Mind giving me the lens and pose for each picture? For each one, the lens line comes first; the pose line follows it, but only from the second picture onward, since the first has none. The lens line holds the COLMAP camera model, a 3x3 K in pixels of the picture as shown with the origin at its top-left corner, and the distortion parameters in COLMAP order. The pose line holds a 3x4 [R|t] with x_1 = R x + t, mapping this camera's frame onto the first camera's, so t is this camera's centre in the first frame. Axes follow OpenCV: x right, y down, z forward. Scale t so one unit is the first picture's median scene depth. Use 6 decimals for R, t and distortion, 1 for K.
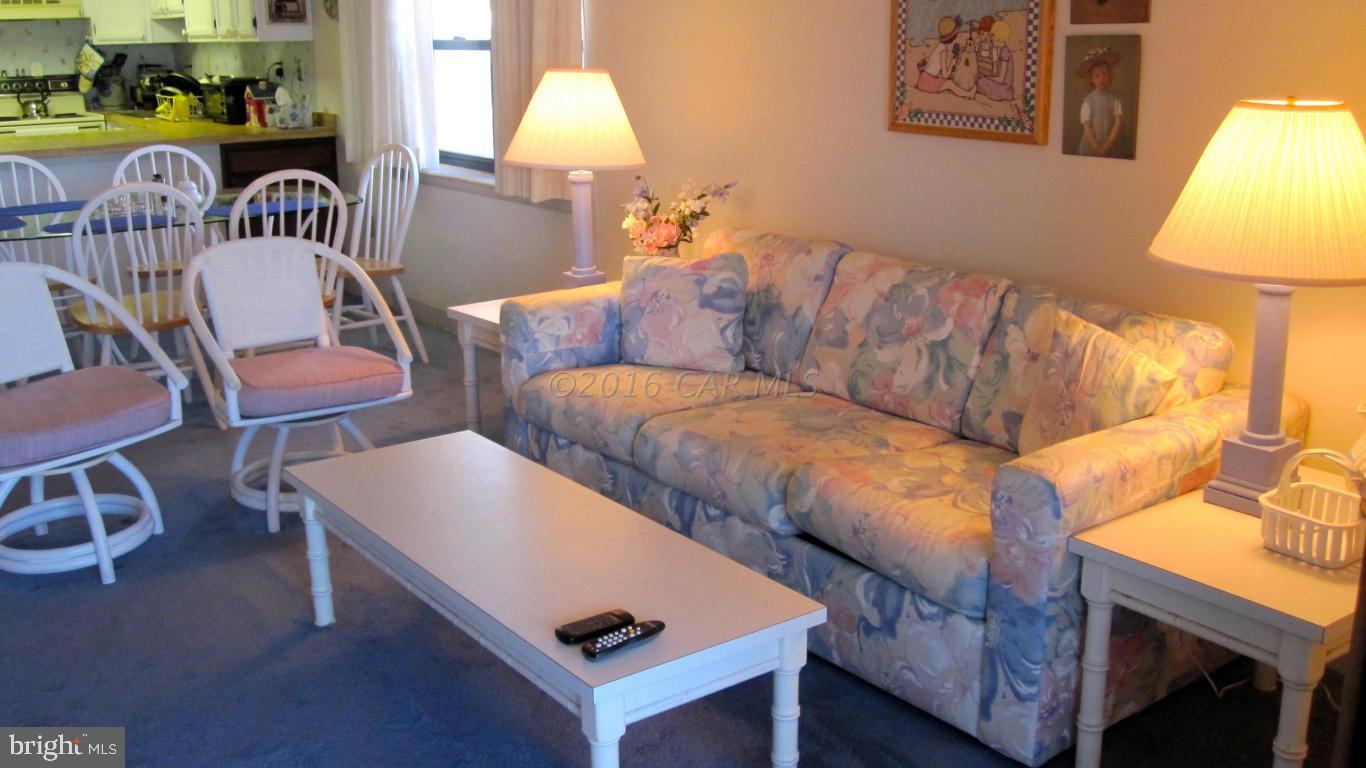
lens RADIAL K [[1340.9, 0, 679.2], [0, 1340.9, 385.1], [0, 0, 1]] dist [-0.059435, 0.000000]
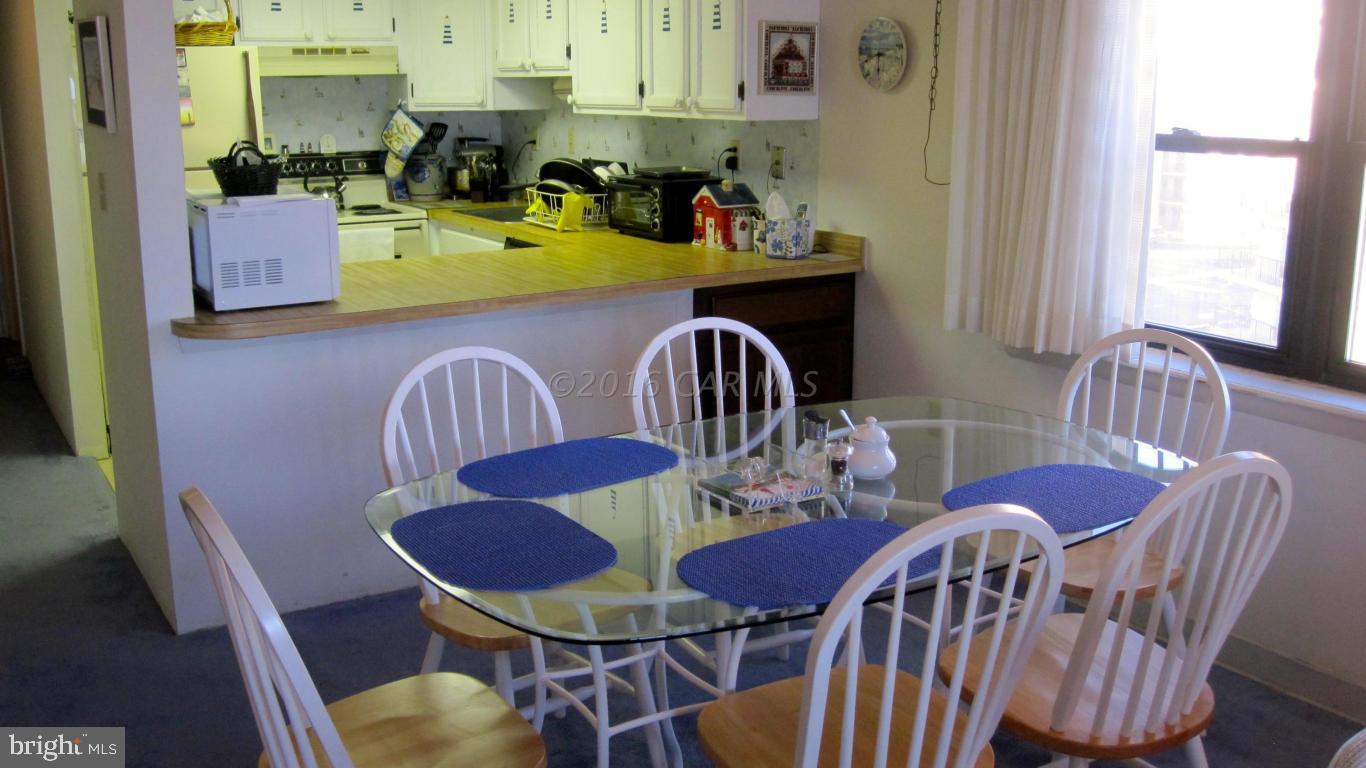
lens RADIAL K [[1340.9, 0, 675.4], [0, 1340.9, 380.8], [0, 0, 1]] dist [-0.059435, 0.000000]
pose [[0.996452, 0.023241, -0.080890, -0.461994], [-0.026277, 0.998982, -0.036674, -0.172342], [0.079956, 0.038670, 0.996048, 0.570974]]
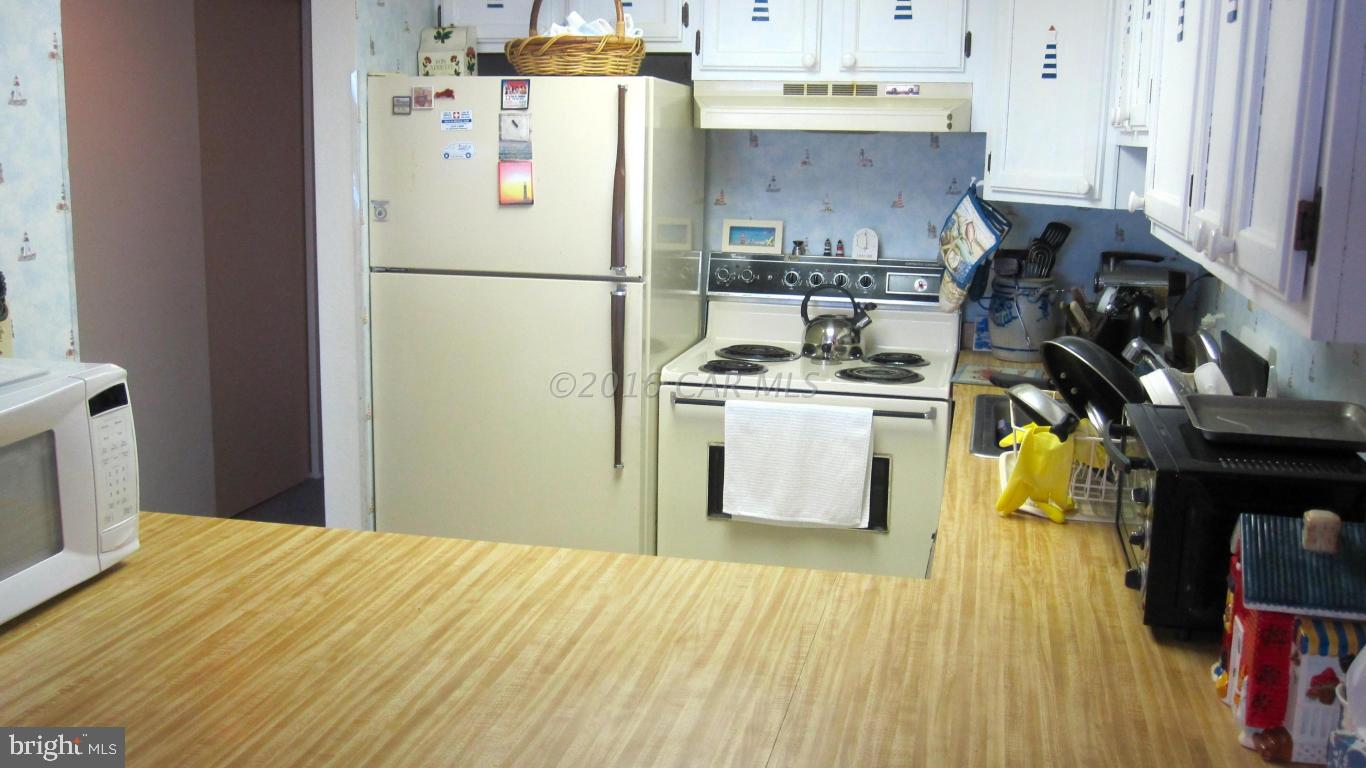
lens RADIAL K [[1340.9, 0, 679.1], [0, 1340.9, 384.7], [0, 0, 1]] dist [-0.059435, 0.000000]
pose [[0.658109, 0.163765, -0.734897, -0.385836], [-0.217792, 0.975738, 0.022399, -0.375192], [0.720735, 0.145314, 0.677808, 1.302448]]
